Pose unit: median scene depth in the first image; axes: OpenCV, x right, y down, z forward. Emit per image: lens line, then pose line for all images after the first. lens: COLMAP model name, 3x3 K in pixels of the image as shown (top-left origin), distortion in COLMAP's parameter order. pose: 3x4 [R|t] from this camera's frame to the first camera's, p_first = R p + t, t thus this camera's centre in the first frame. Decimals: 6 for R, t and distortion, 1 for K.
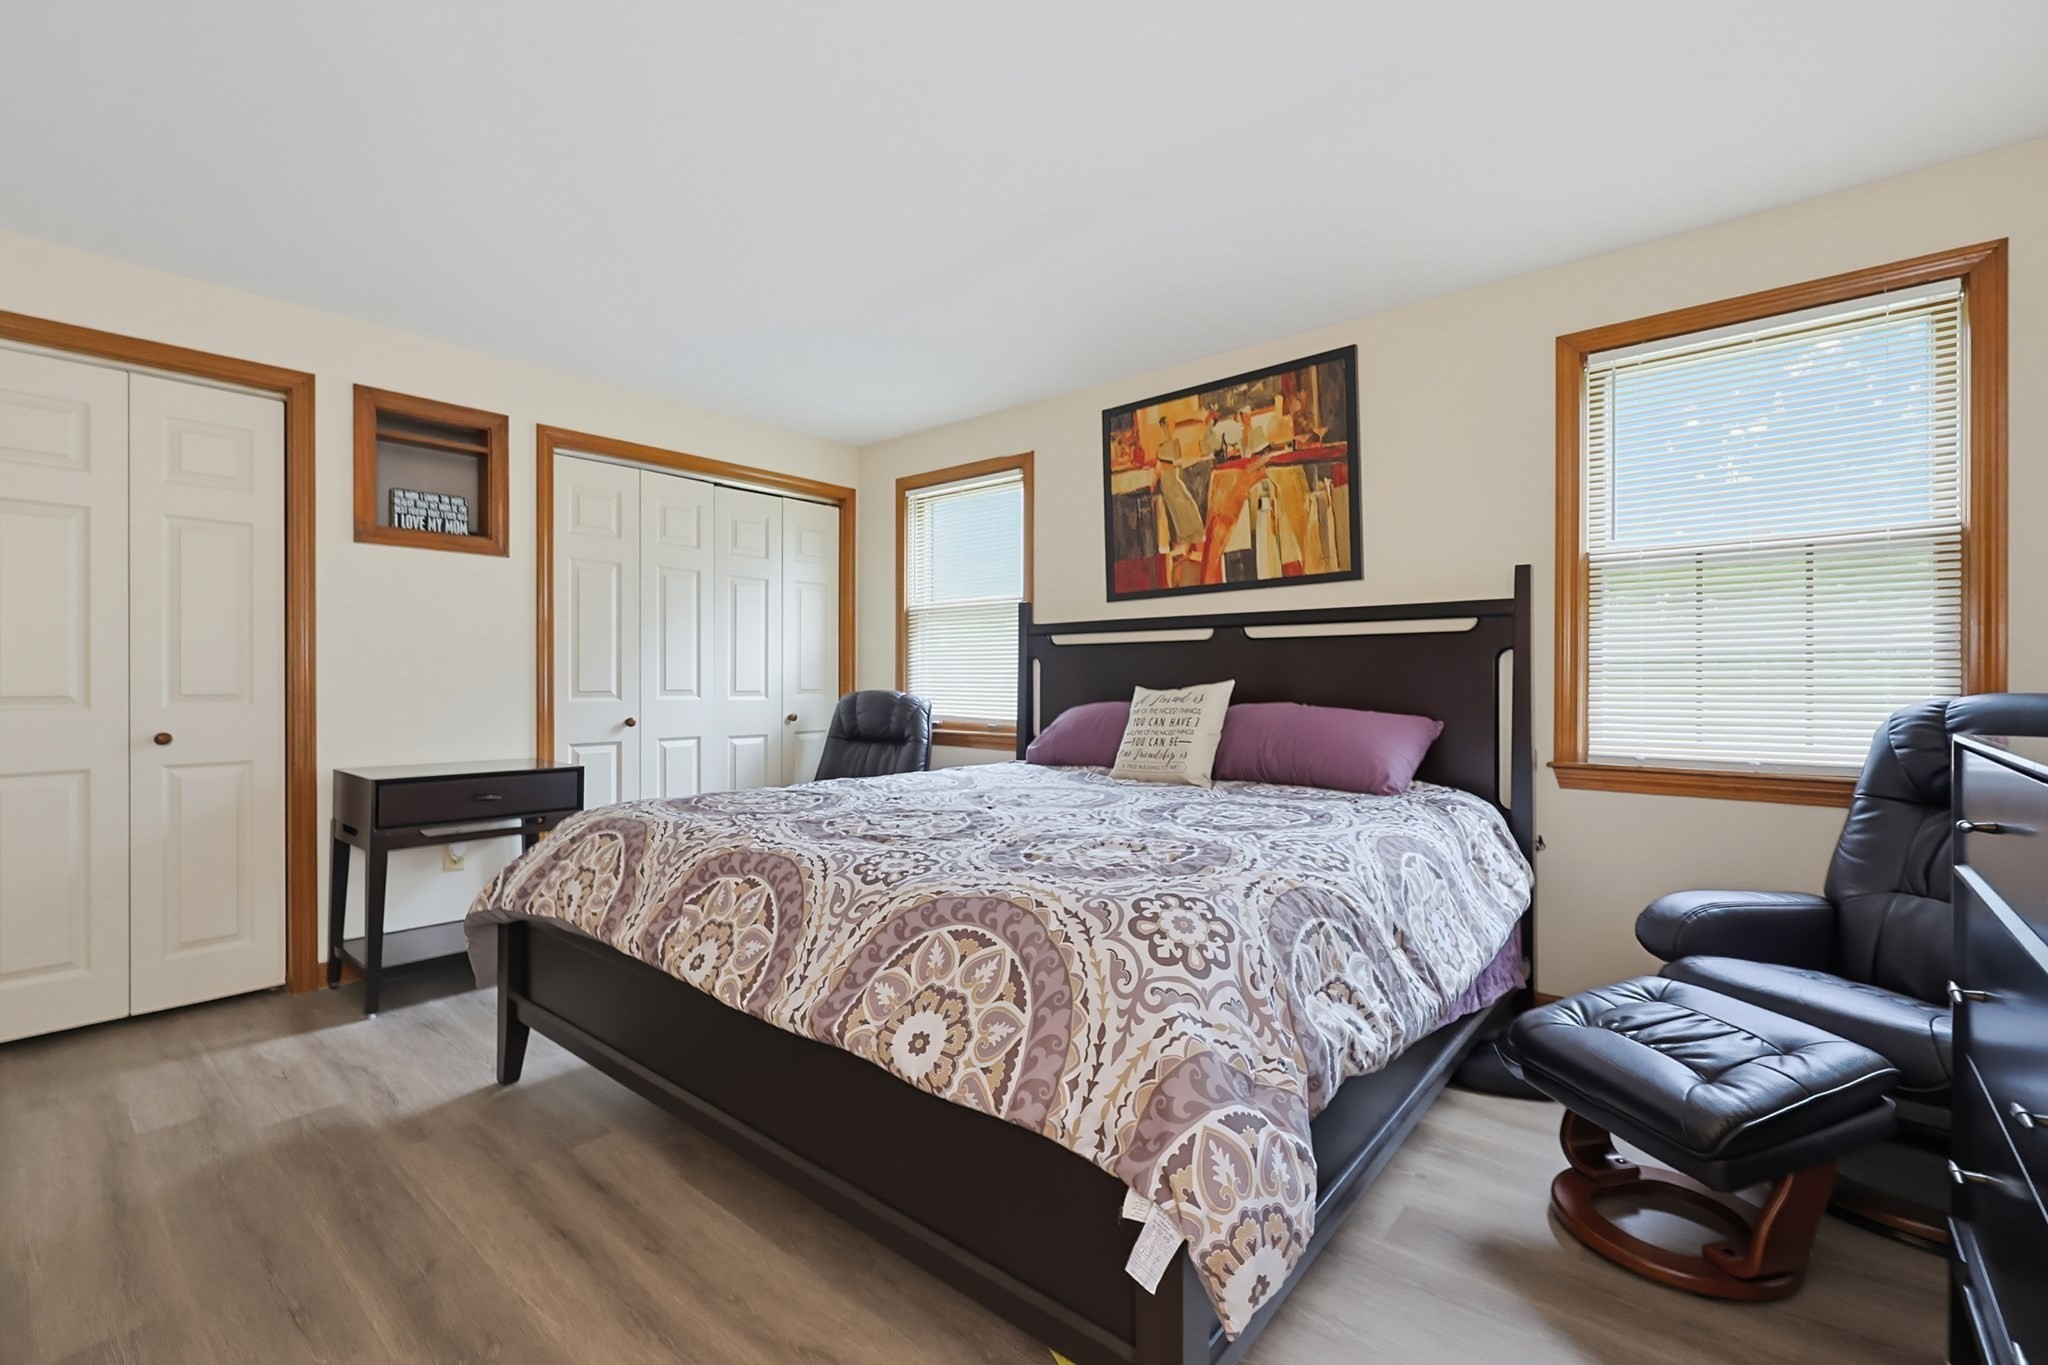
lens RADIAL K [[879.4, 0, 1008.1], [0, 879.4, 670.4], [0, 0, 1]] dist [0.000297, 0.000542]
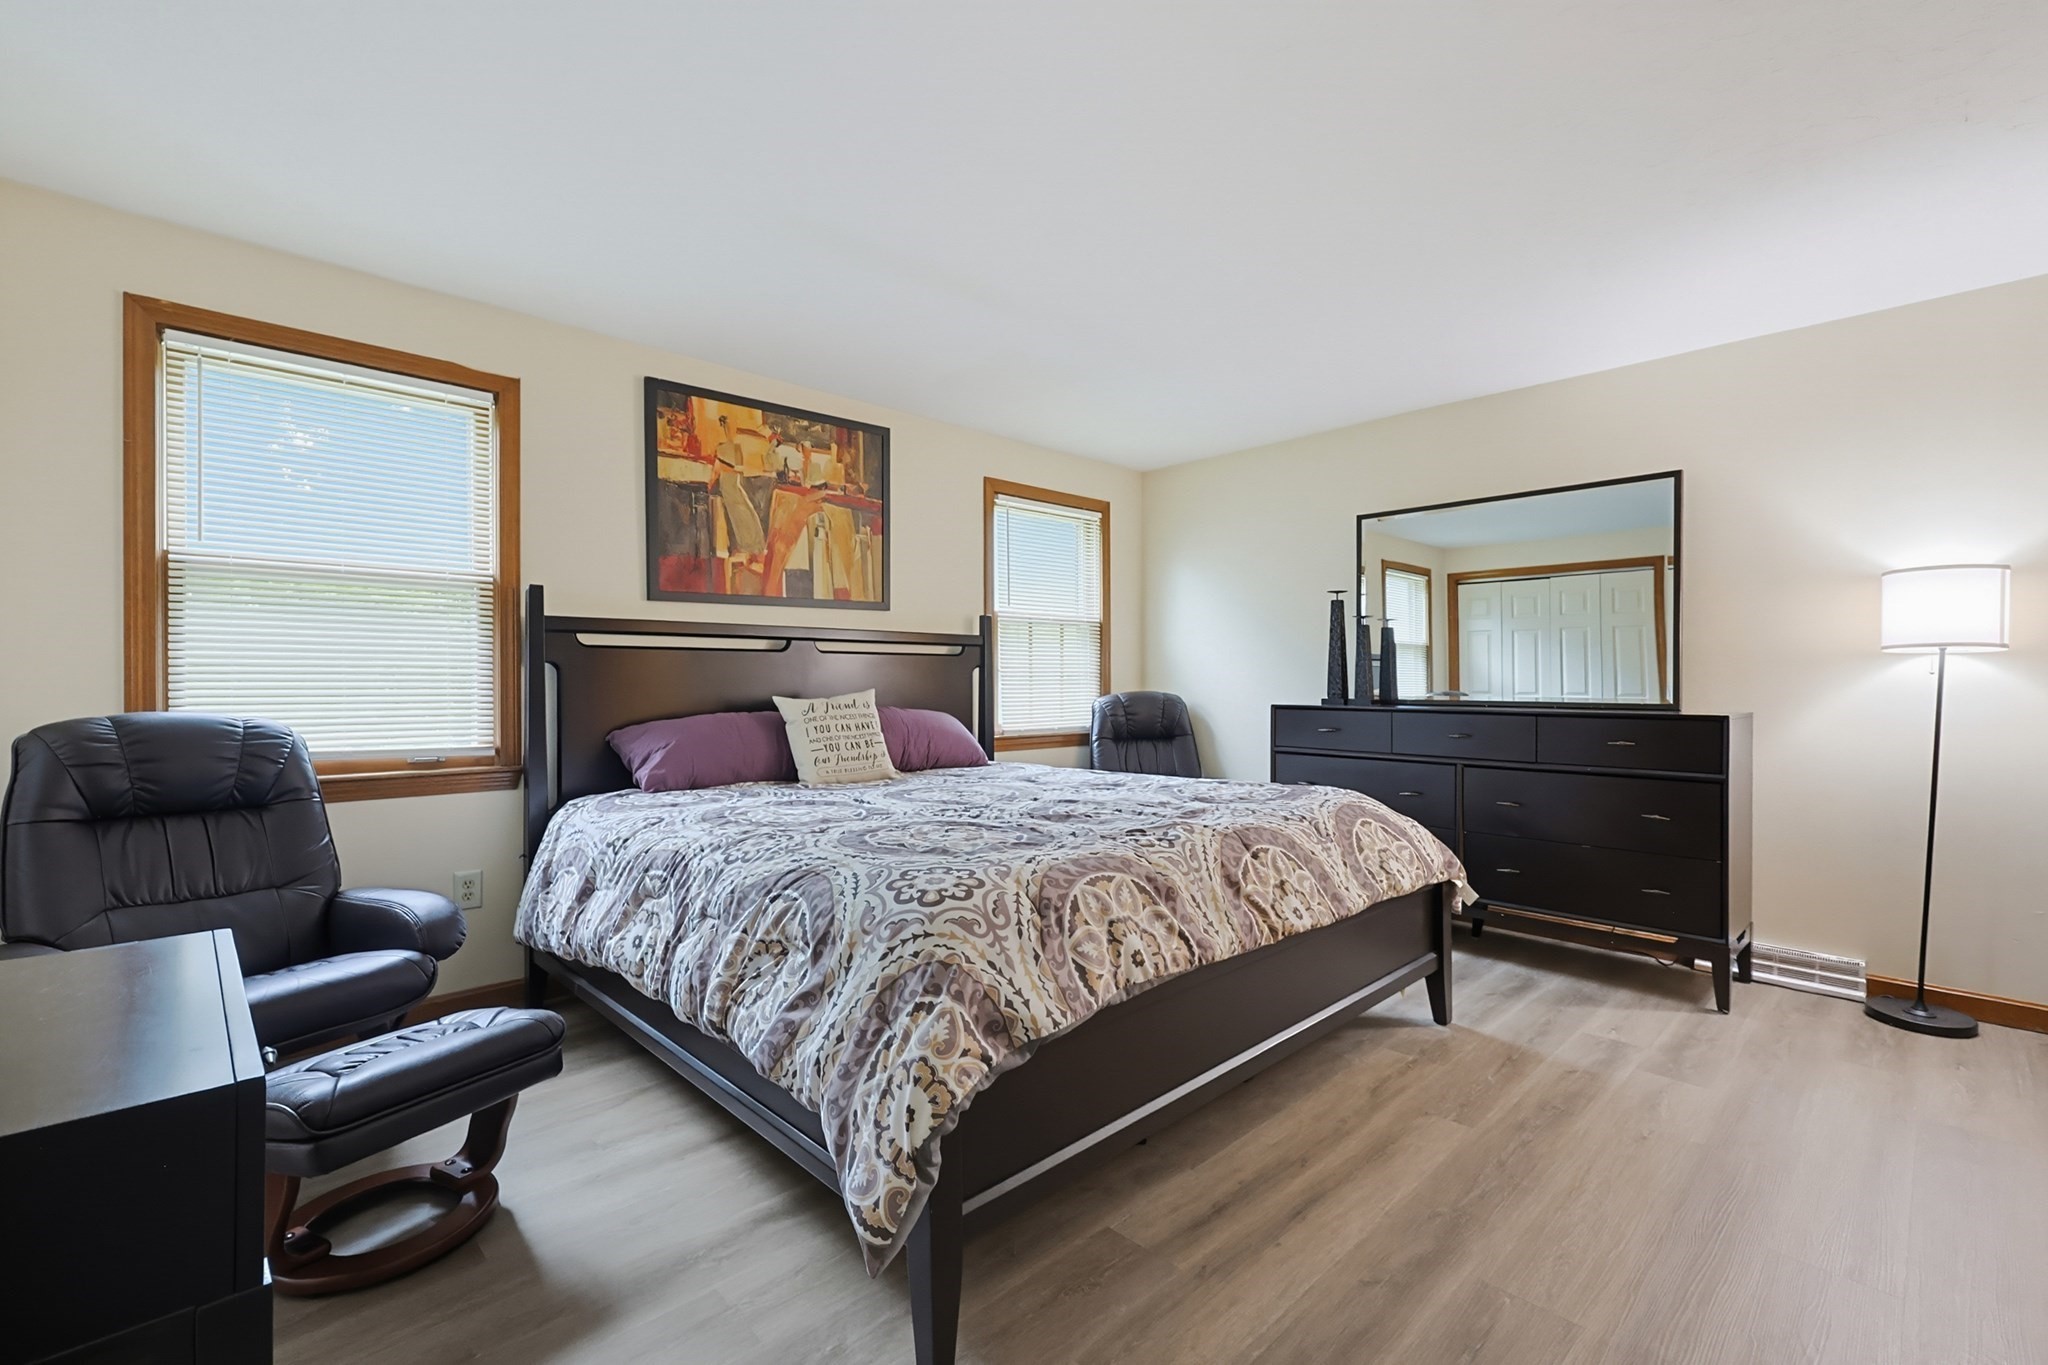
lens RADIAL K [[879.4, 0, 1006.8], [0, 879.4, 694.7], [0, 0, 1]] dist [0.000297, 0.000542]
pose [[0.123297, -0.001211, 0.992369, -0.784827], [0.002979, 0.999995, 0.000850, 0.018273], [-0.992365, 0.002852, 0.123300, 0.606883]]
